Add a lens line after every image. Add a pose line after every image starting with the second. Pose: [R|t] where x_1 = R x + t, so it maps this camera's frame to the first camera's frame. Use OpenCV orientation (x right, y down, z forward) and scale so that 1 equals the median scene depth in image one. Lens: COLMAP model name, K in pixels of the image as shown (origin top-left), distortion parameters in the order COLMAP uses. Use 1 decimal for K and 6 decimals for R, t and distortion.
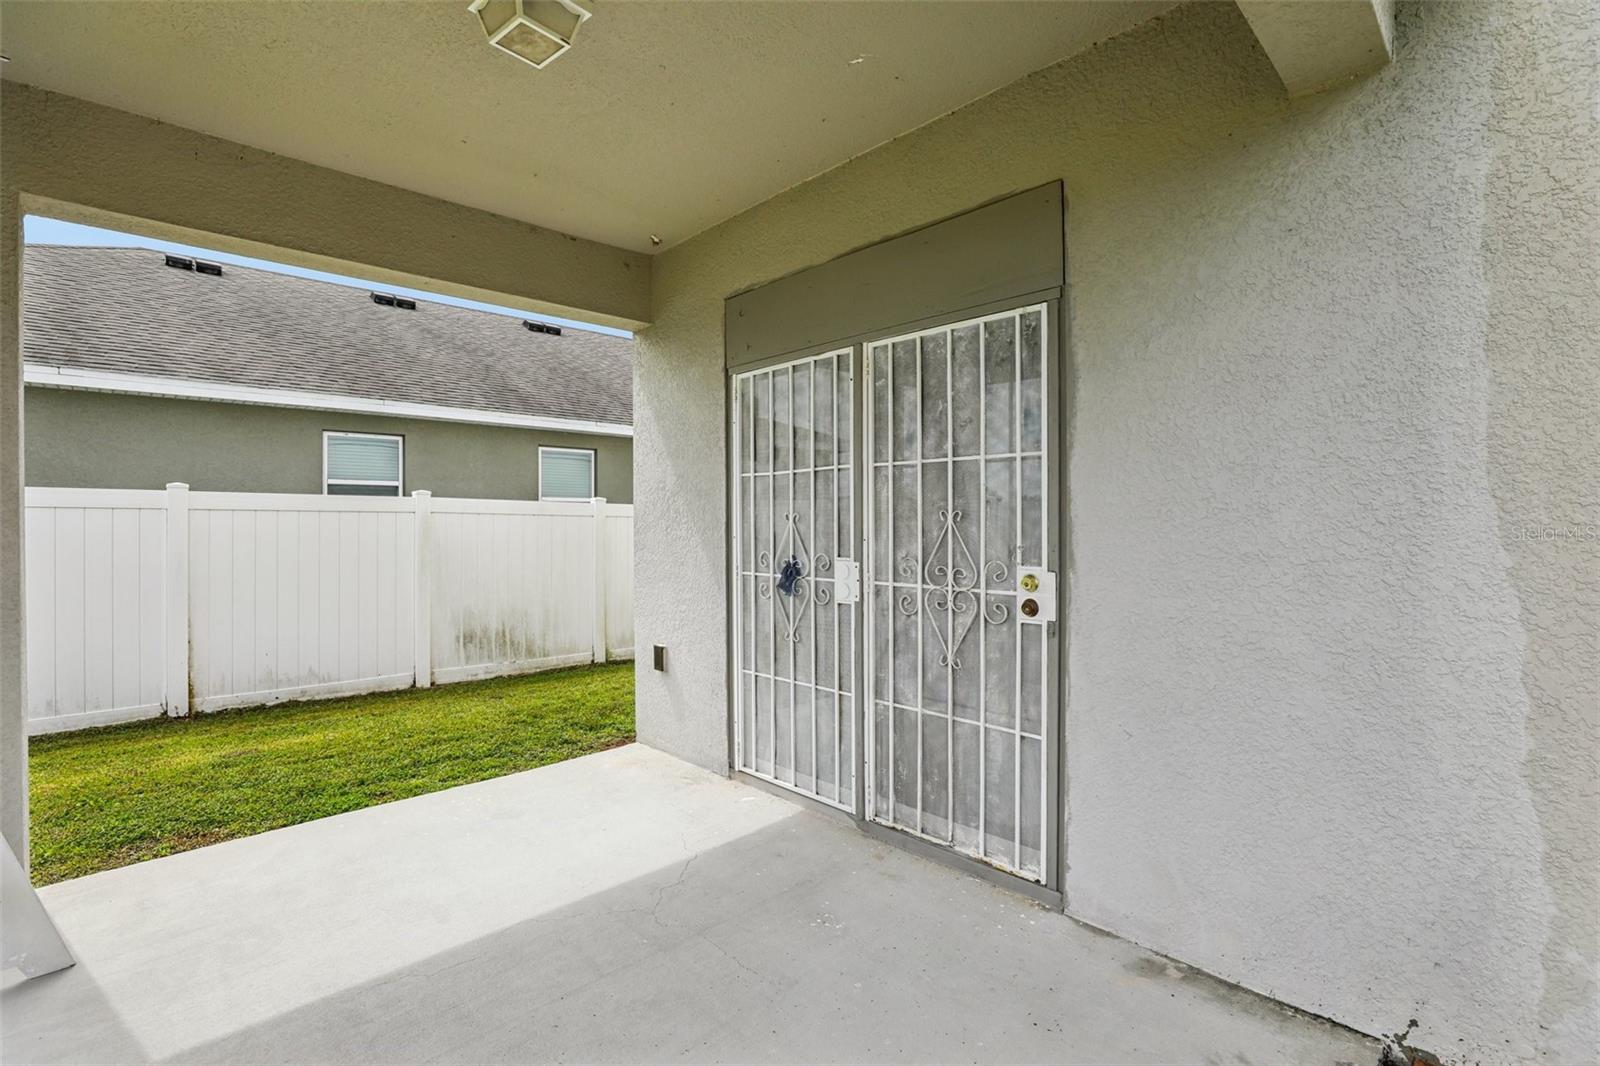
lens RADIAL K [[731.1, 0, 795.0], [0, 731.1, 528.3], [0, 0, 1]] dist [-0.009659, -0.000358]
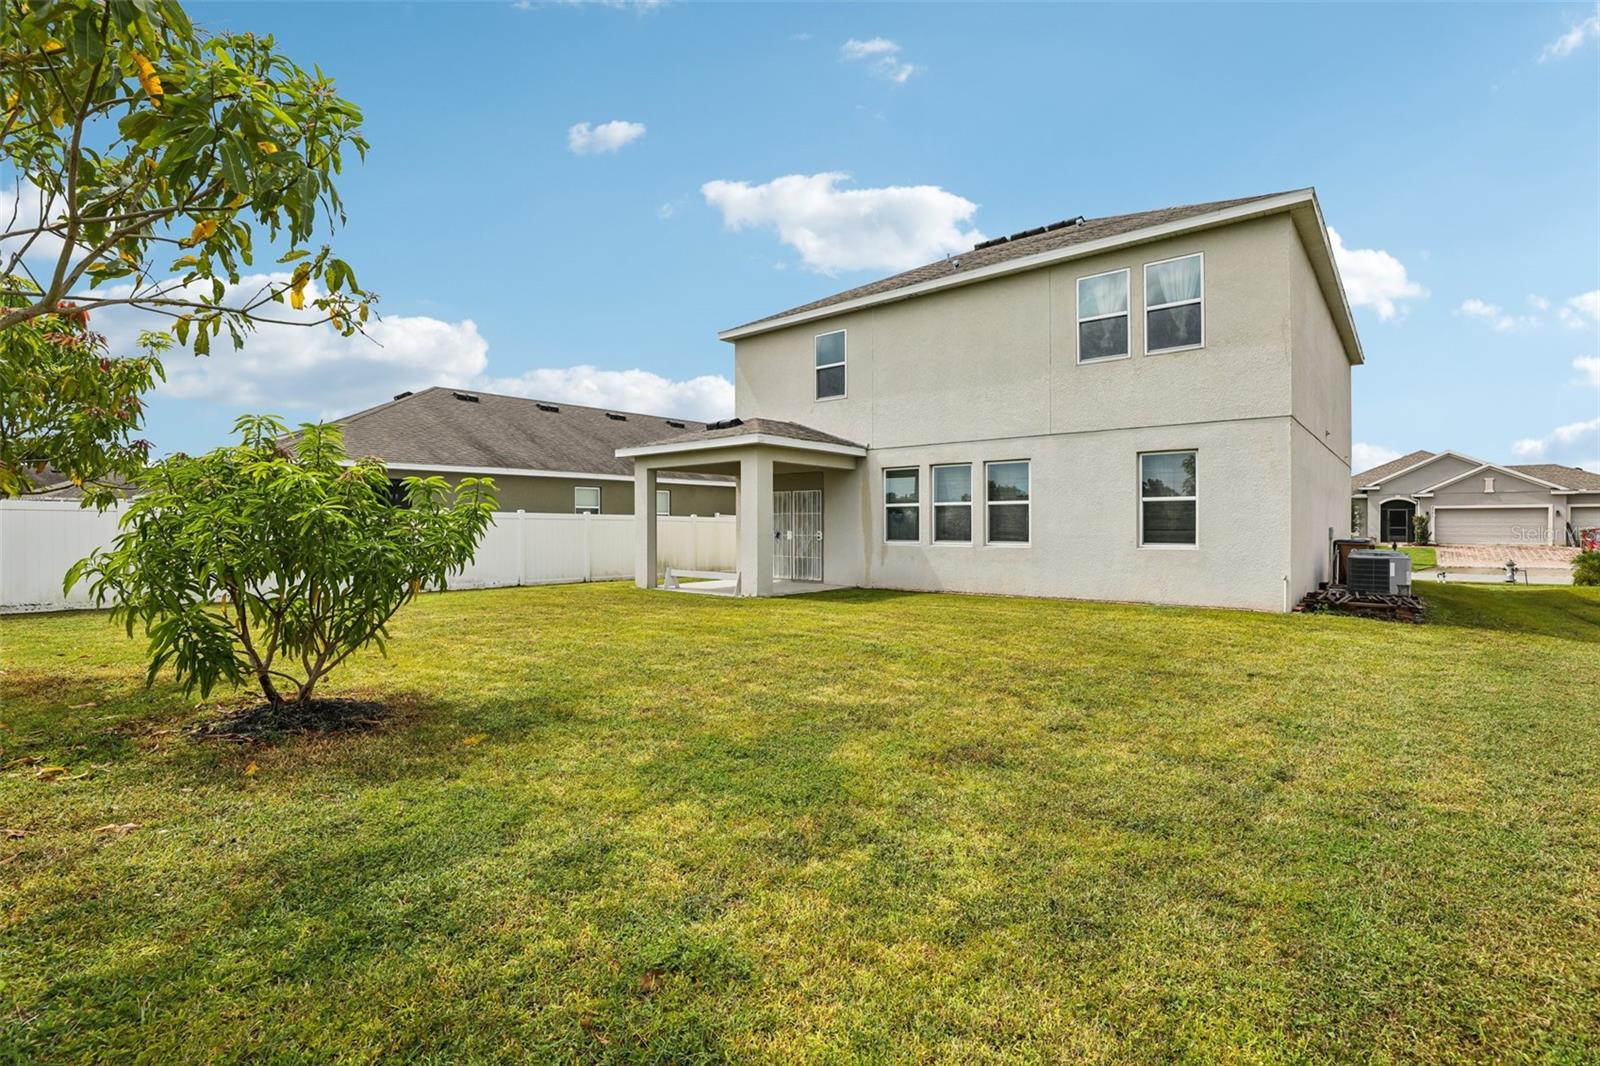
lens RADIAL K [[731.1, 0, 804.0], [0, 731.1, 531.2], [0, 0, 1]] dist [-0.009659, -0.000358]
pose [[0.994306, 0.000431, 0.106560, -0.182790], [-0.000378, 1.000000, -0.000520, 0.021567], [-0.106560, 0.000476, 0.994306, -2.009429]]
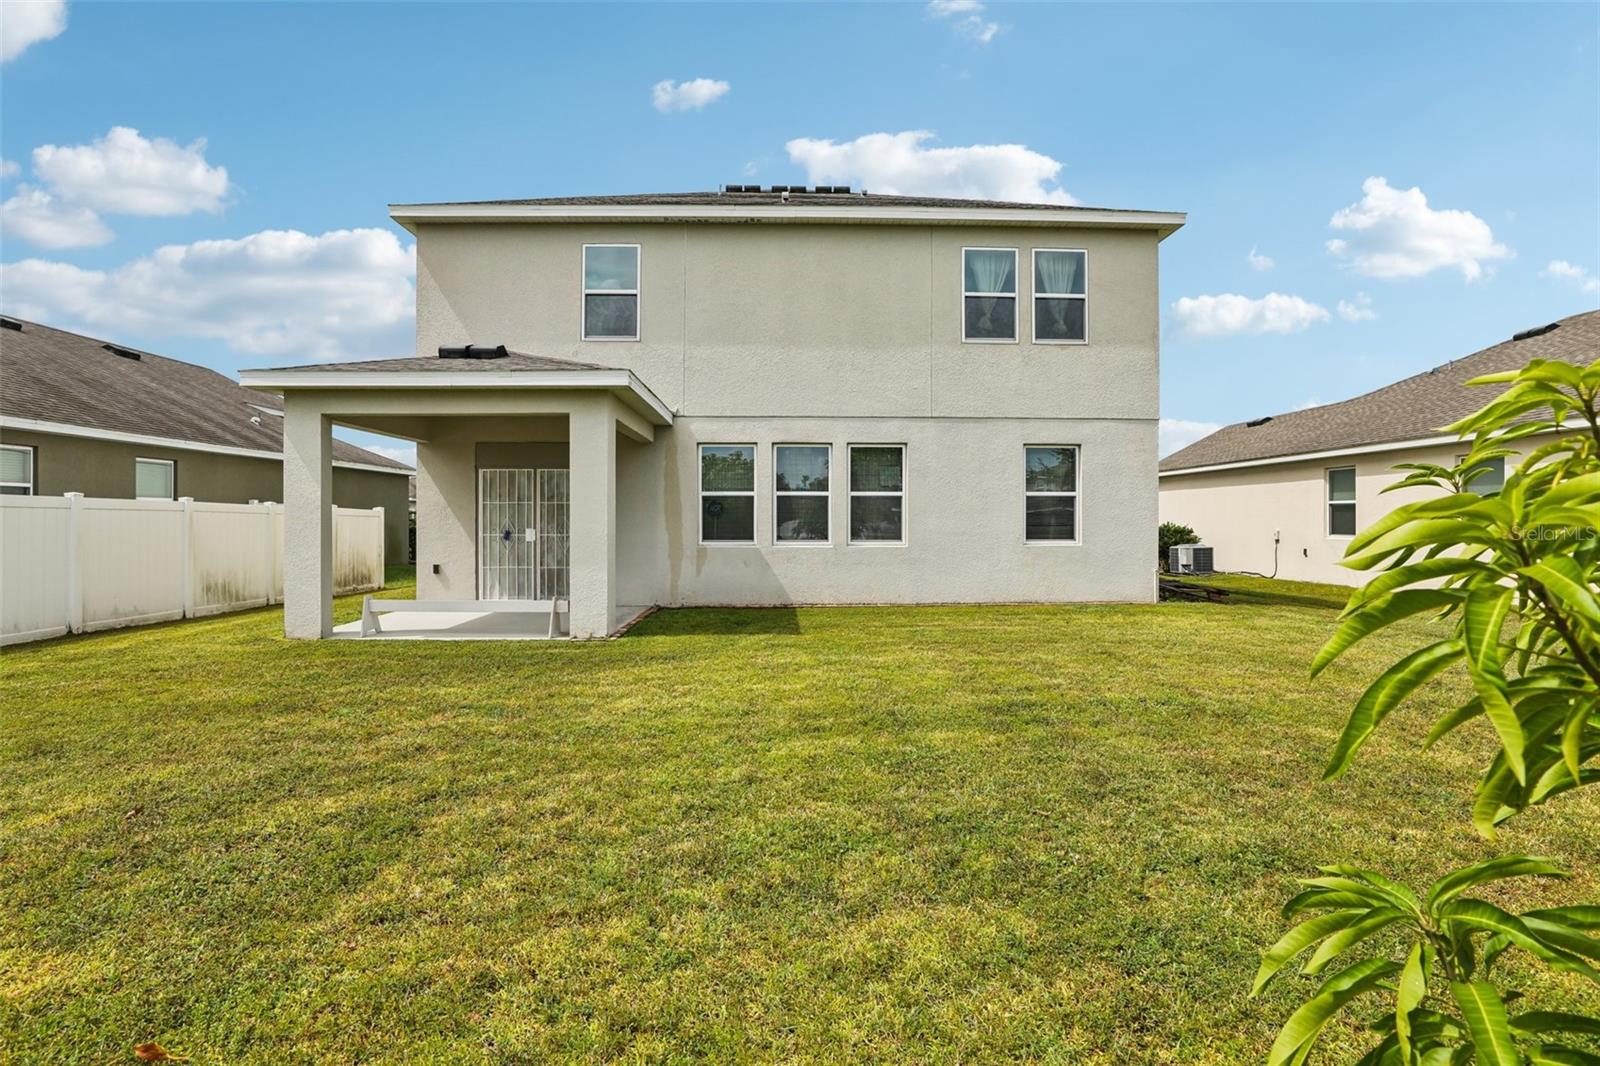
lens RADIAL K [[731.1, 0, 797.0], [0, 731.1, 520.7], [0, 0, 1]] dist [-0.009659, -0.000358]
pose [[0.680835, 0.001636, 0.732435, -0.770651], [0.002832, 0.999984, -0.004866, 0.011695], [-0.732431, 0.005387, 0.680820, -1.101836]]
